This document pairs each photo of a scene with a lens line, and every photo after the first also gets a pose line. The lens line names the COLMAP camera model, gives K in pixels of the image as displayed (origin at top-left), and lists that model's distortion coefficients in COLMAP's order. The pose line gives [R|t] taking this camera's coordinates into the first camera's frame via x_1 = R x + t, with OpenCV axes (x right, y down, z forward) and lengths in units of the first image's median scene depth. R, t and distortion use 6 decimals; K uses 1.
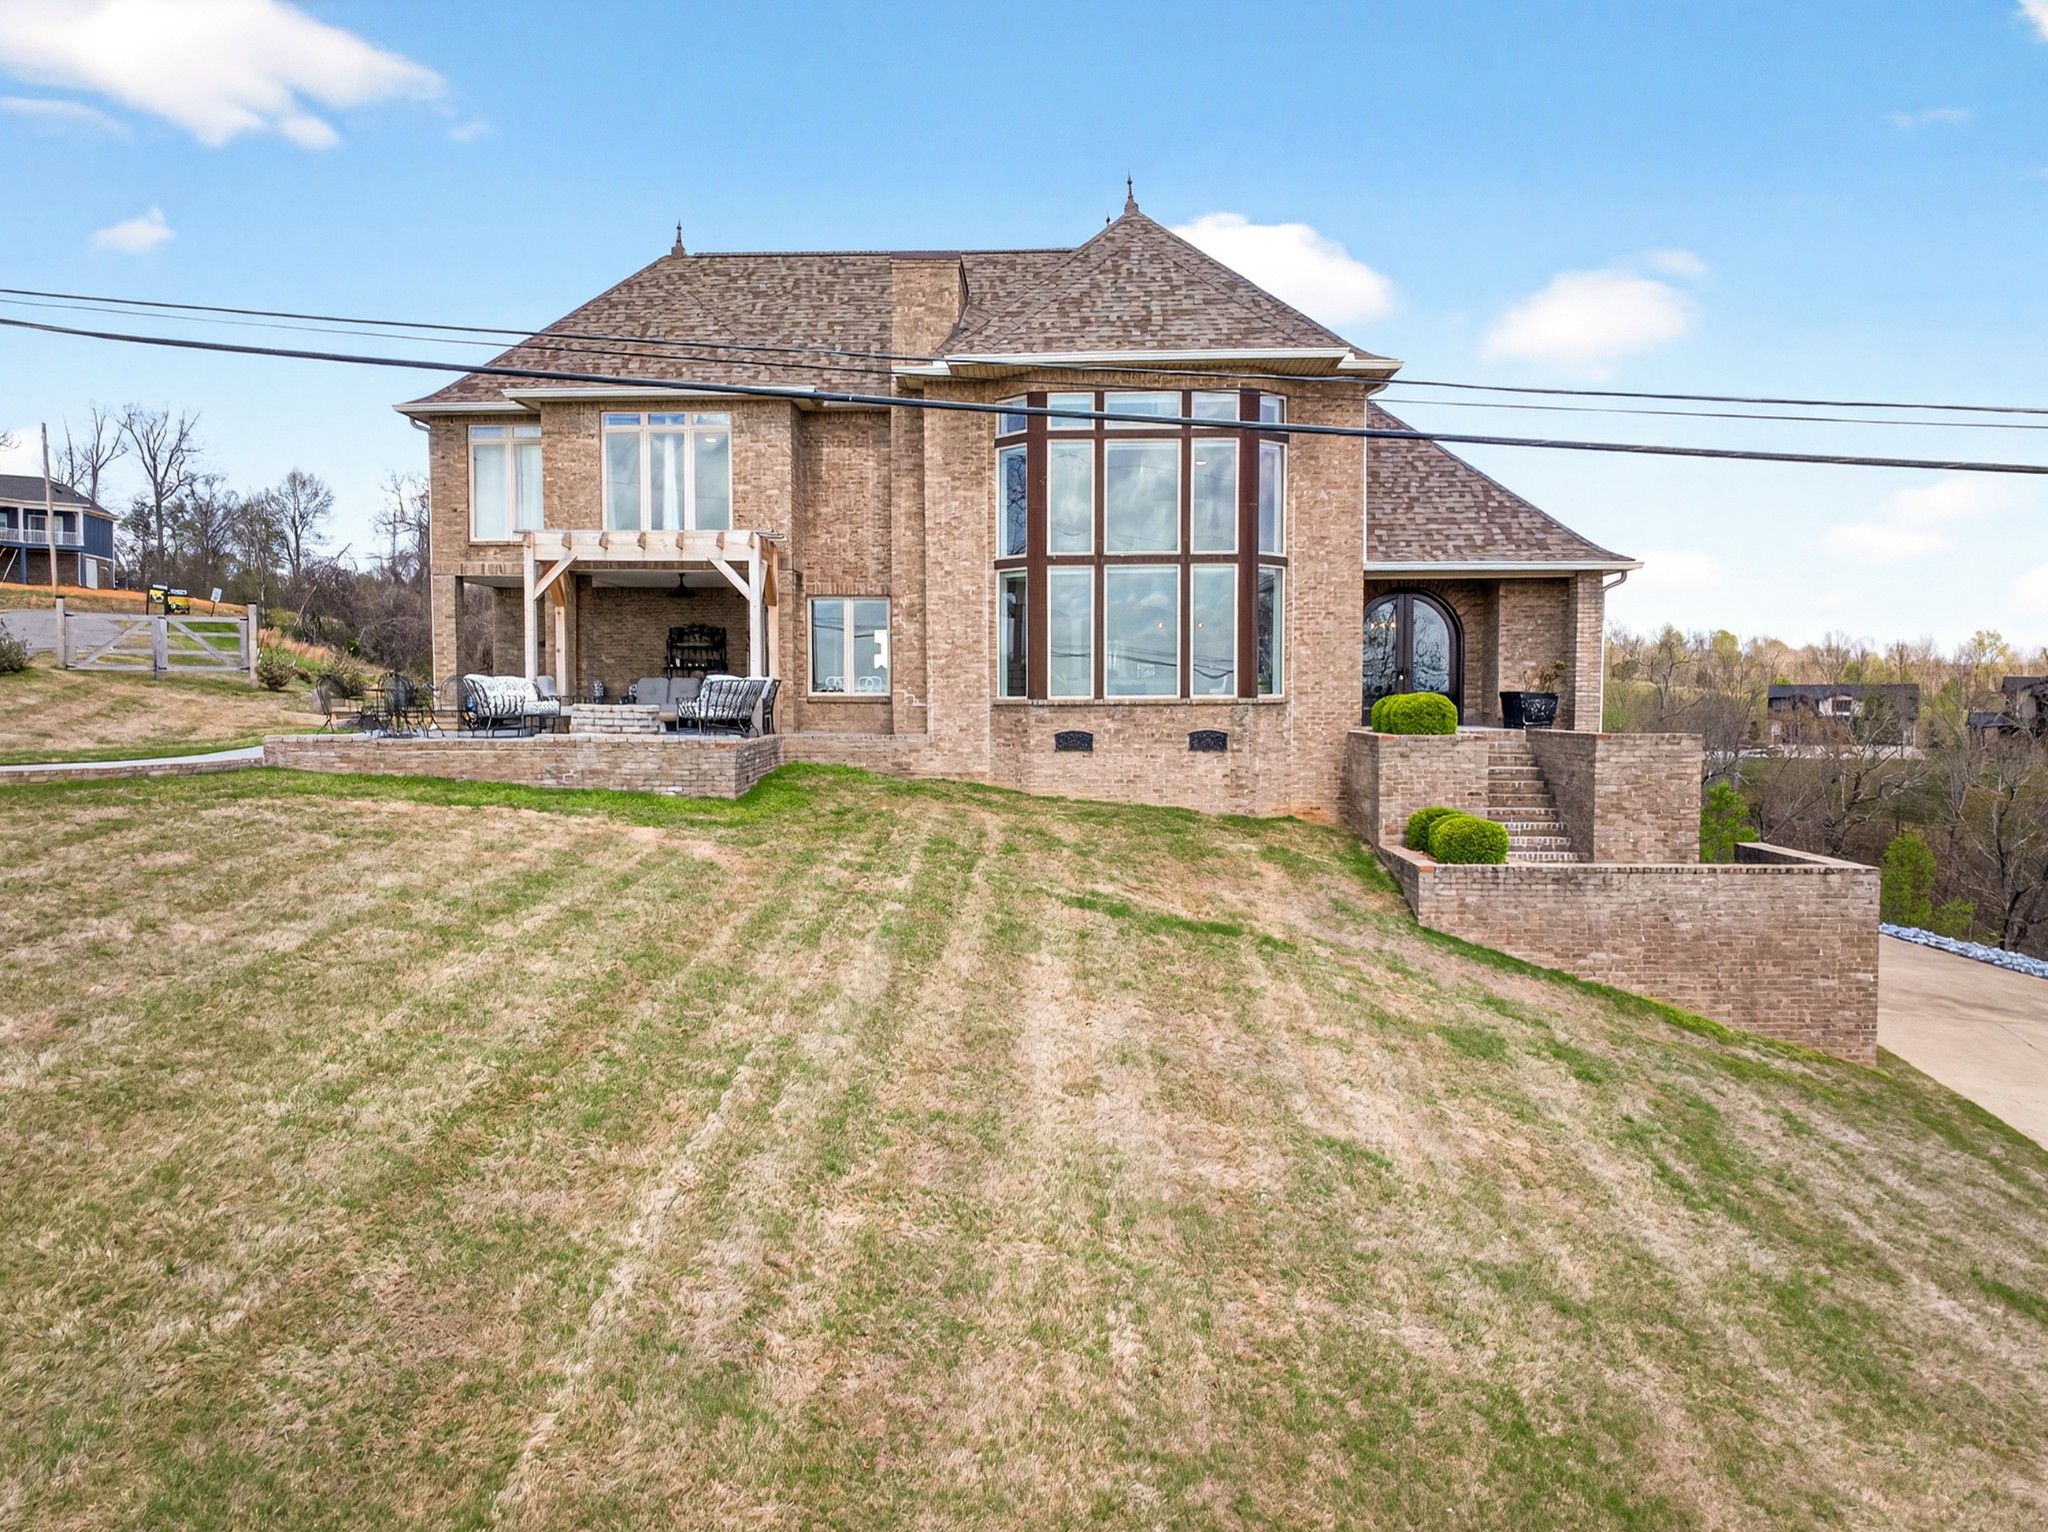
lens RADIAL K [[1534.4, 0, 926.8], [0, 1534.4, 797.1], [0, 0, 1]] dist [0.005759, -0.007990]
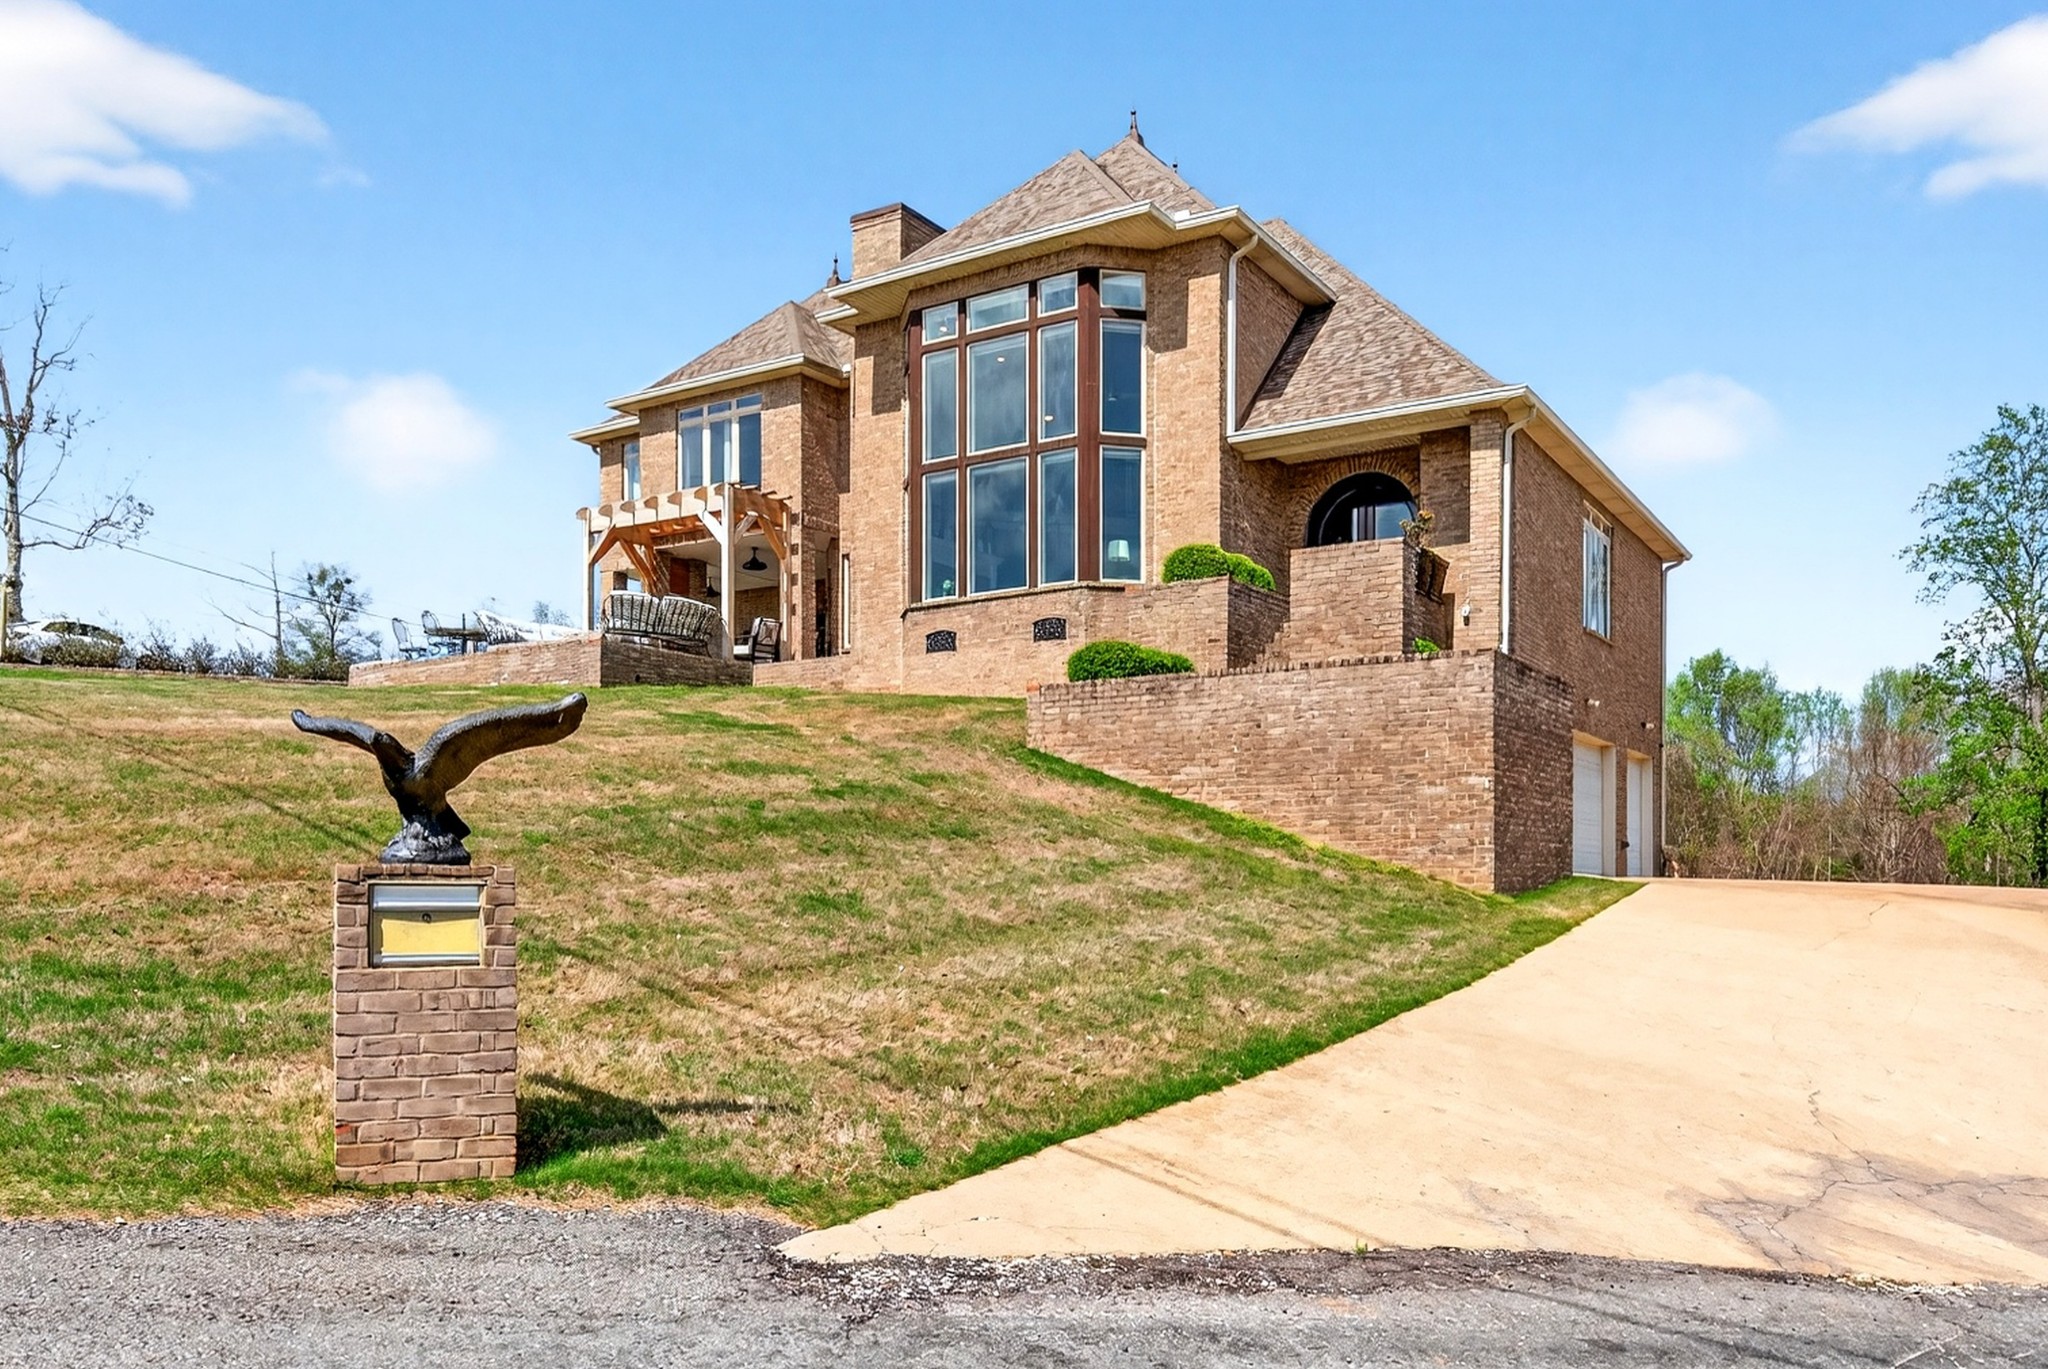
lens RADIAL K [[1532.2, 0, 1032.6], [0, 1532.2, 944.2], [0, 0, 1]] dist [0.002617, -0.002407]
pose [[0.874732, 0.020184, -0.484187, 0.658294], [-0.036007, 0.999078, -0.023402, 0.190796], [0.483268, 0.037904, 0.874652, 0.135953]]
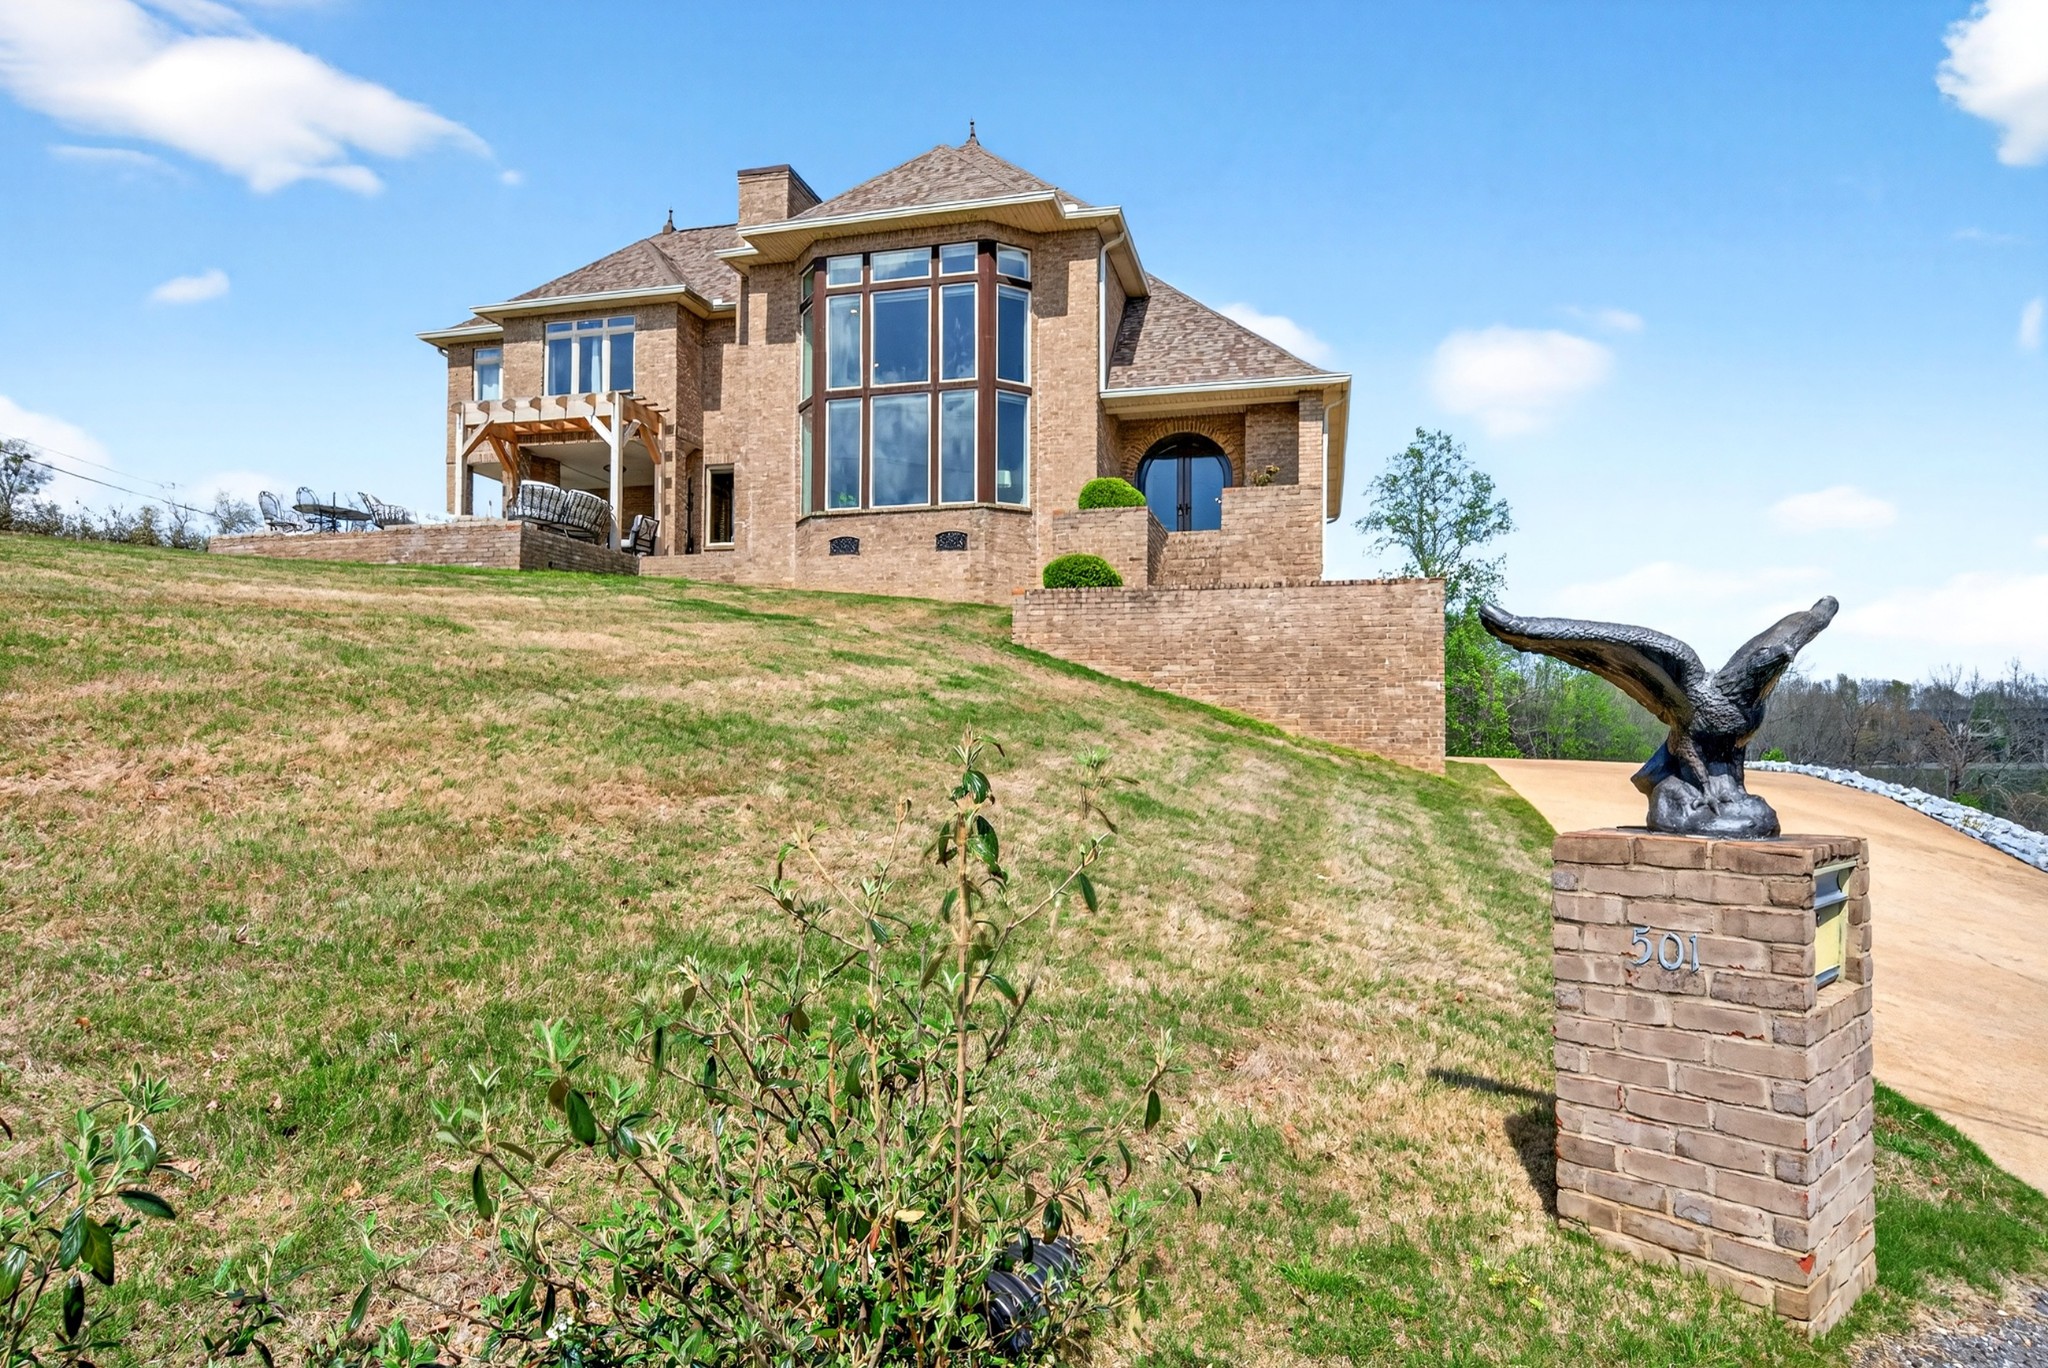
lens RADIAL K [[1161.8, 0, 1004.2], [0, 1161.8, 754.9], [0, 0, 1]] dist [0.003132, -0.001527]
pose [[0.980097, 0.010238, -0.198253, 0.399172], [-0.022599, 0.997931, -0.060185, 0.177251], [0.197226, 0.063468, 0.978301, 0.158067]]
